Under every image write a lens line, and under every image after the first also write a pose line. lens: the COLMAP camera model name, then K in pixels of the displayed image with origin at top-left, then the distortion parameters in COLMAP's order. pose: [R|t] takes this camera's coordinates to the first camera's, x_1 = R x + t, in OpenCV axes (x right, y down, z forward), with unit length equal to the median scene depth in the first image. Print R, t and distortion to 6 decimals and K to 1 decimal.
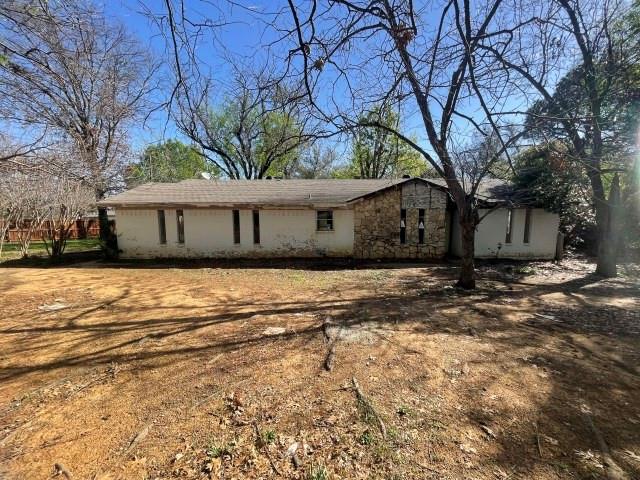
lens RADIAL K [[258.8, 0, 319.2], [0, 258.8, 239.0], [0, 0, 1]] dist [-0.001564, -0.000255]
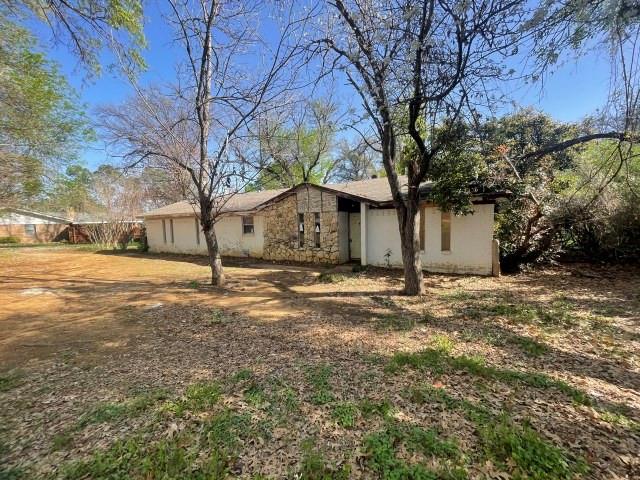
lens RADIAL K [[258.8, 0, 318.0], [0, 258.8, 241.2], [0, 0, 1]] dist [-0.001564, -0.000255]
pose [[0.887700, 0.015002, -0.460177, 0.848685], [-0.023812, 0.999627, -0.013347, 0.006616], [0.459806, 0.022806, 0.887727, 0.130417]]
